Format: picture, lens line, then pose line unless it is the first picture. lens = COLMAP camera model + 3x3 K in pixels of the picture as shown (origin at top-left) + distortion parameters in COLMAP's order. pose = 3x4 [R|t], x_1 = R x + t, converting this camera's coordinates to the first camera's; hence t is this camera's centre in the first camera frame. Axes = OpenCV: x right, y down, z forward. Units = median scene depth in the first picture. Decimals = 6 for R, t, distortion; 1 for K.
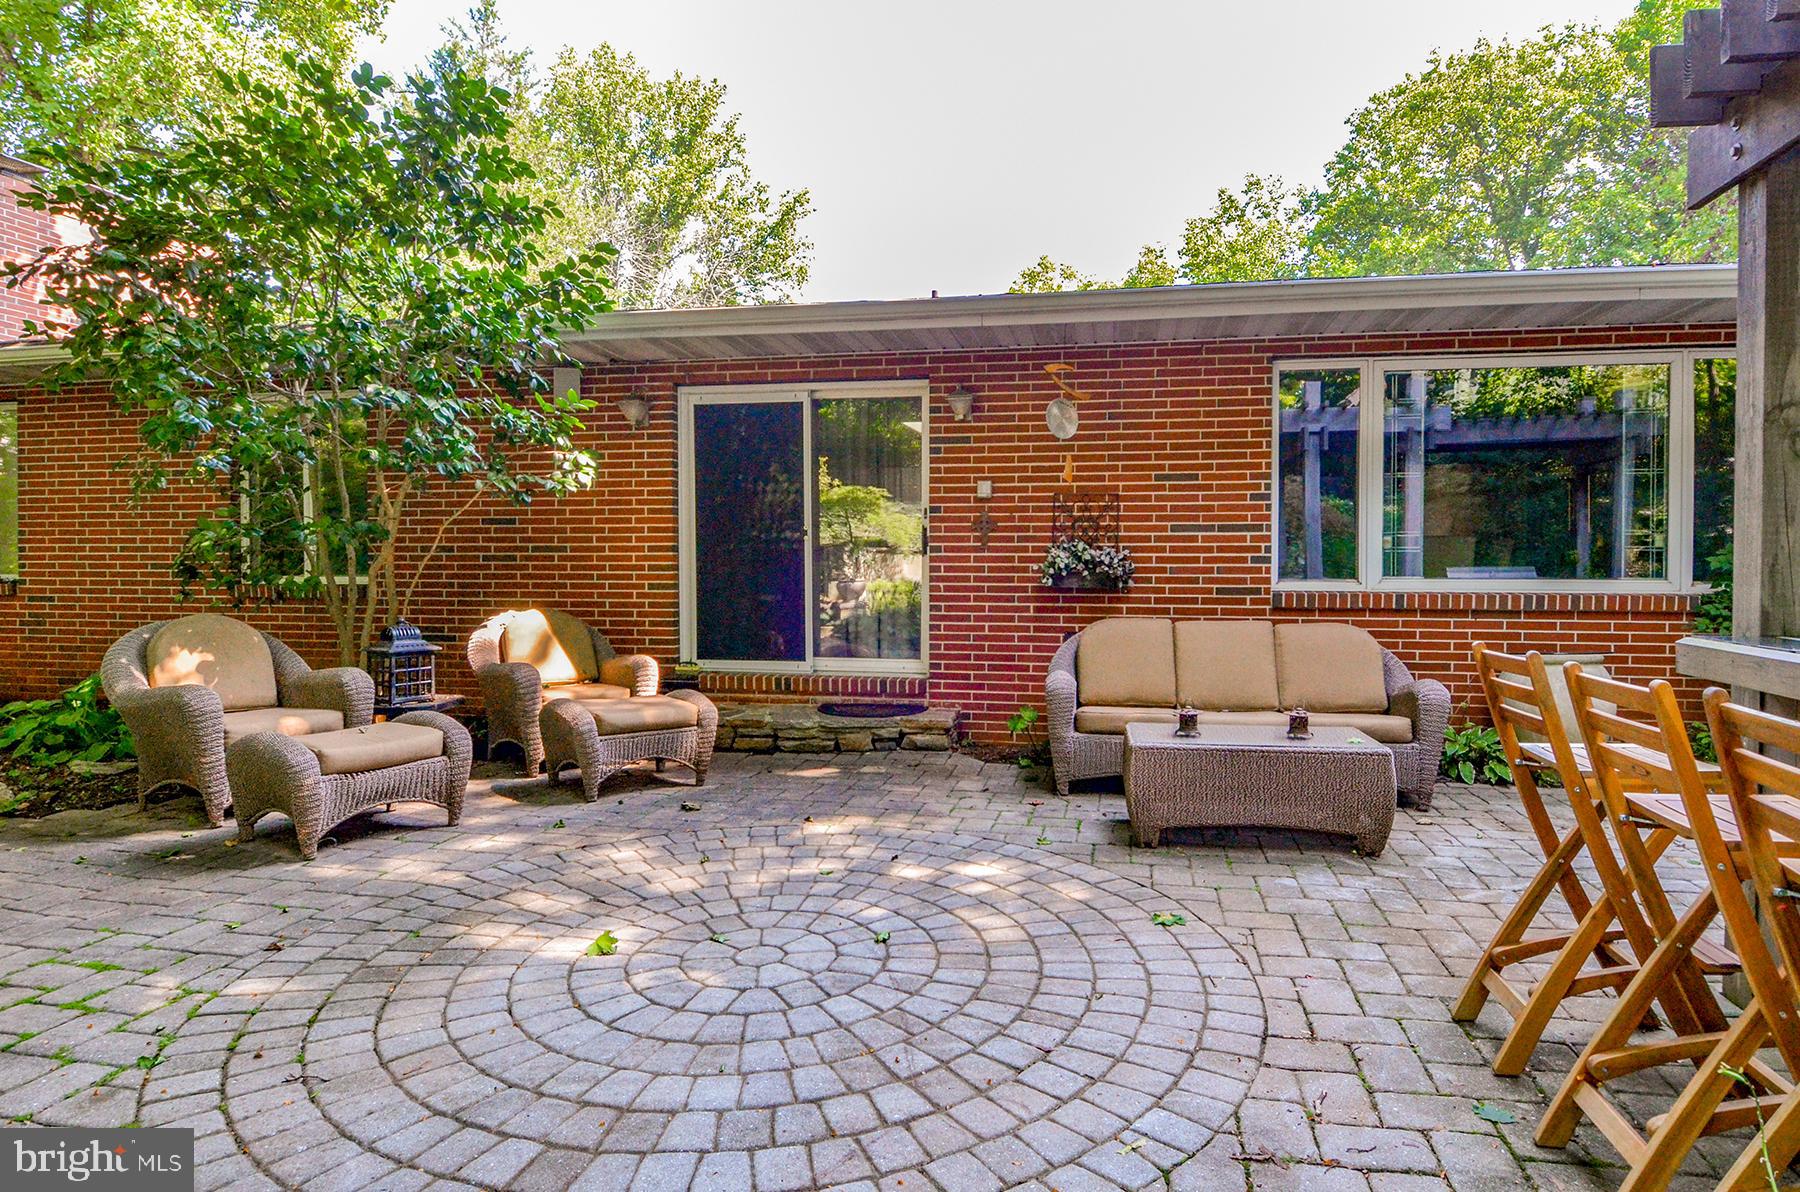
lens RADIAL K [[1002.1, 0, 903.8], [0, 1002.1, 576.2], [0, 0, 1]] dist [-0.002102, -0.001749]
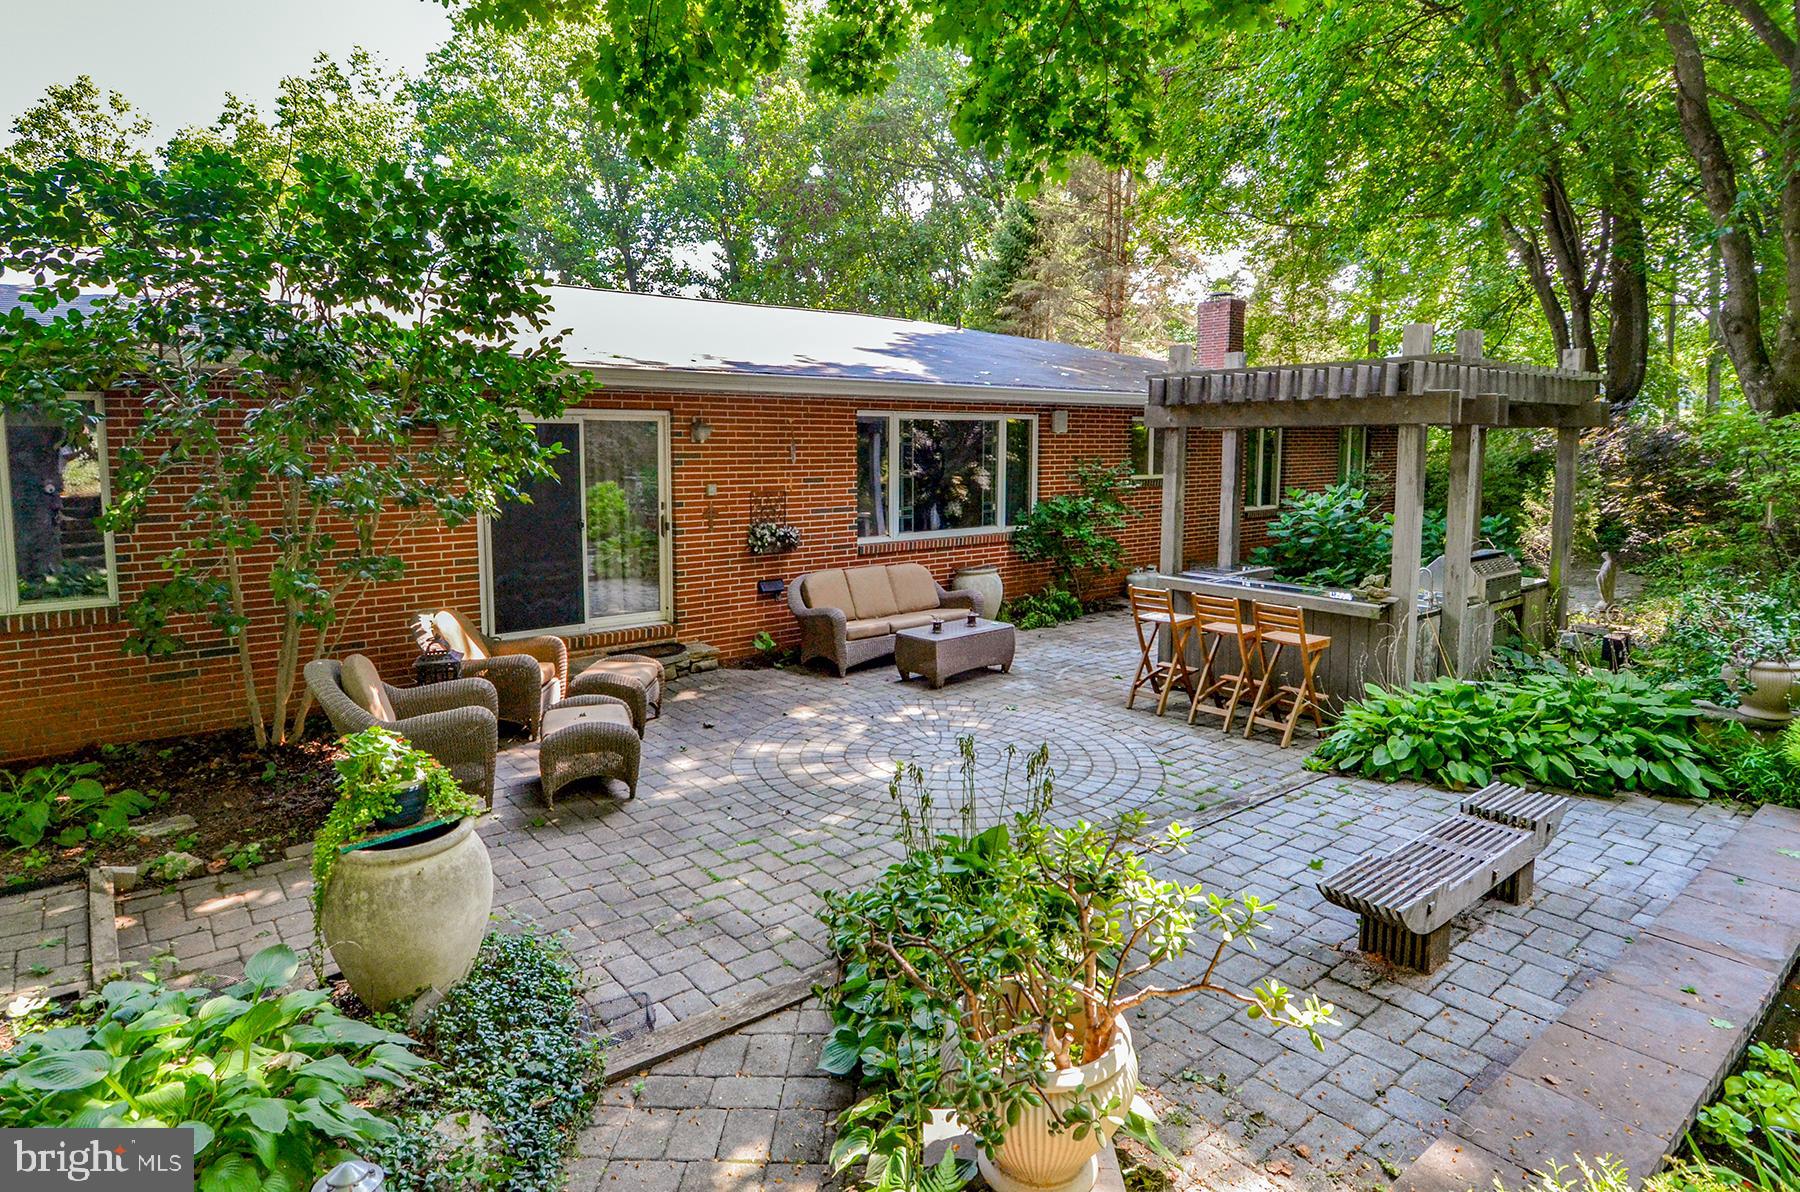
lens RADIAL K [[1002.1, 0, 903.8], [0, 1002.1, 576.2], [0, 0, 1]] dist [-0.002102, -0.001749]
pose [[0.634008, -0.102922, 0.766447, -0.889289], [0.015319, 0.992581, 0.120616, -0.135972], [-0.773175, -0.064730, 0.630881, -0.149734]]
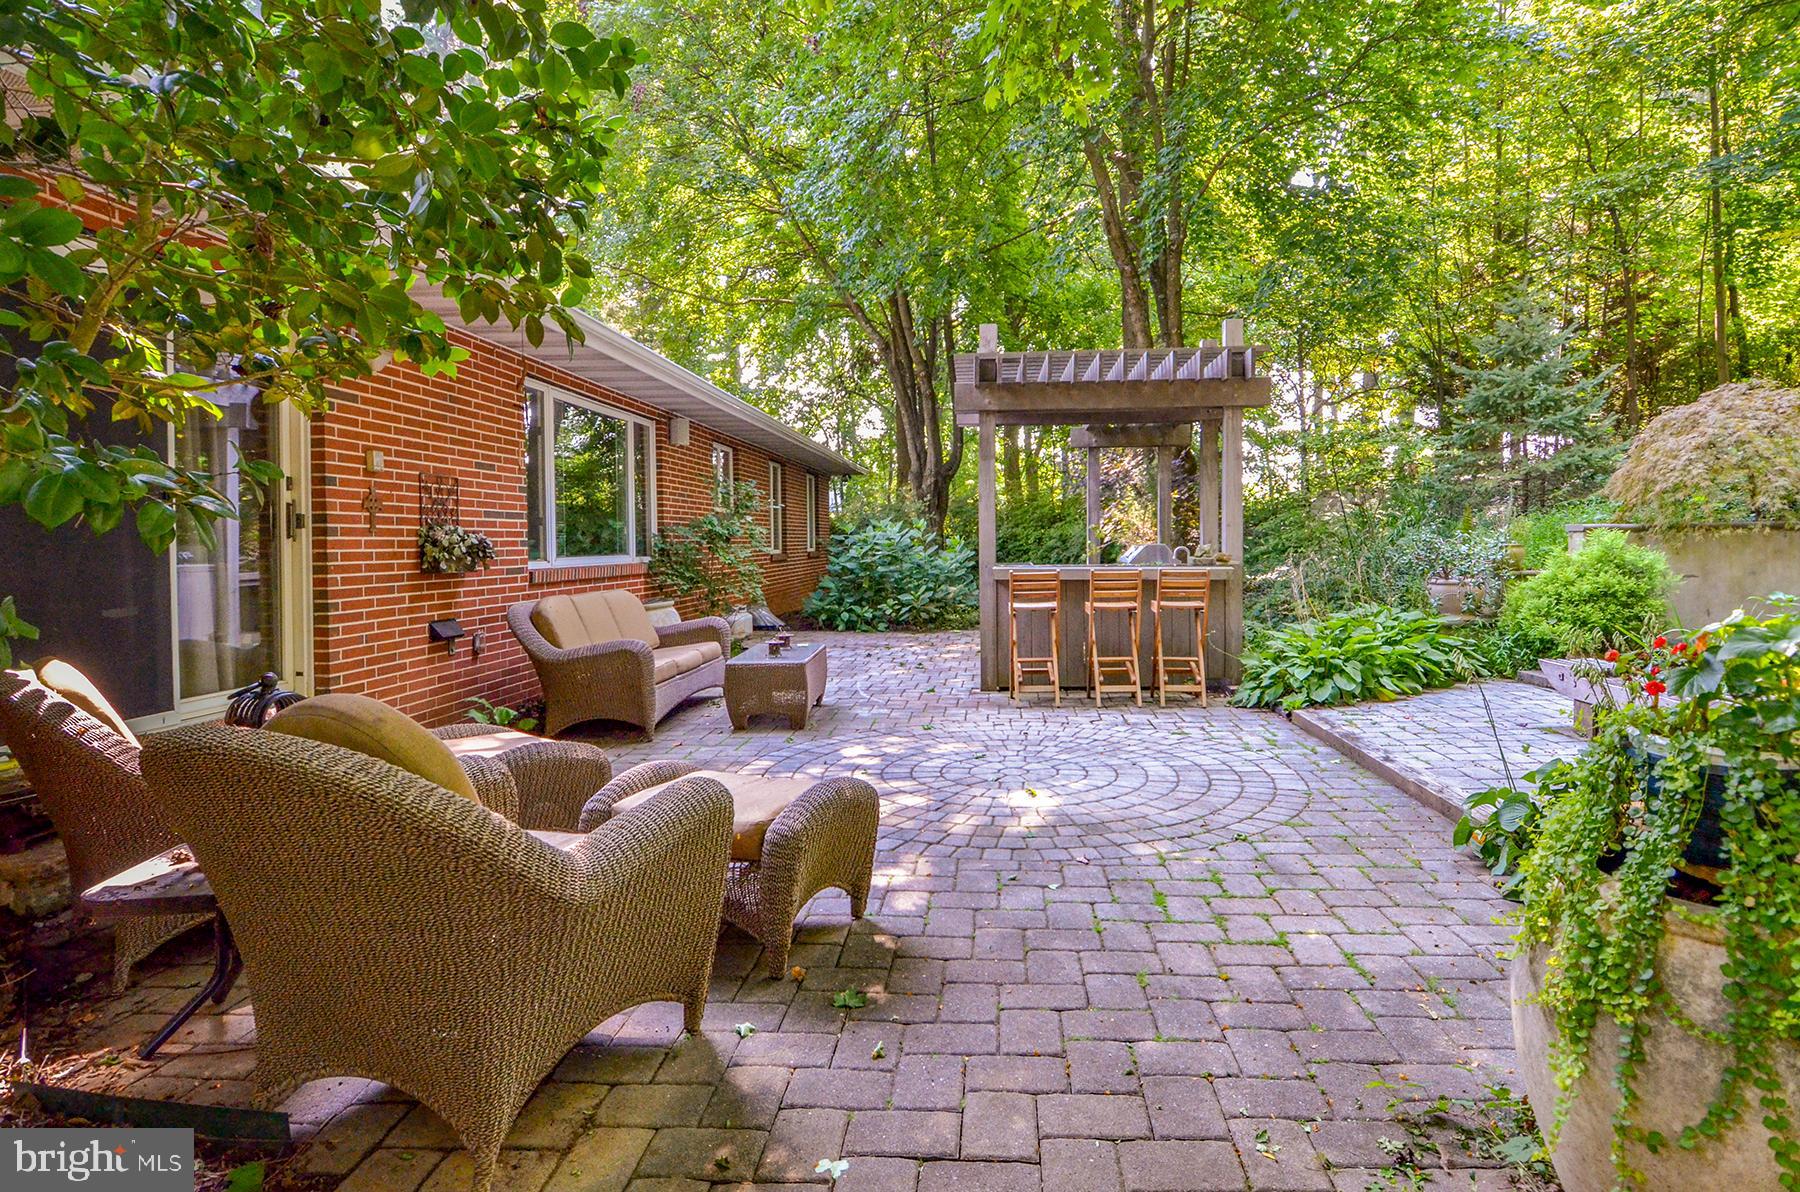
lens RADIAL K [[979.9, 0, 980.1], [0, 979.9, 596.6], [0, 0, 1]] dist [-0.003126, -0.000807]
pose [[-0.150094, -0.054427, 0.987172, -0.833582], [0.031291, 0.997722, 0.059767, -0.006099], [-0.988176, 0.039860, -0.148049, 0.631268]]
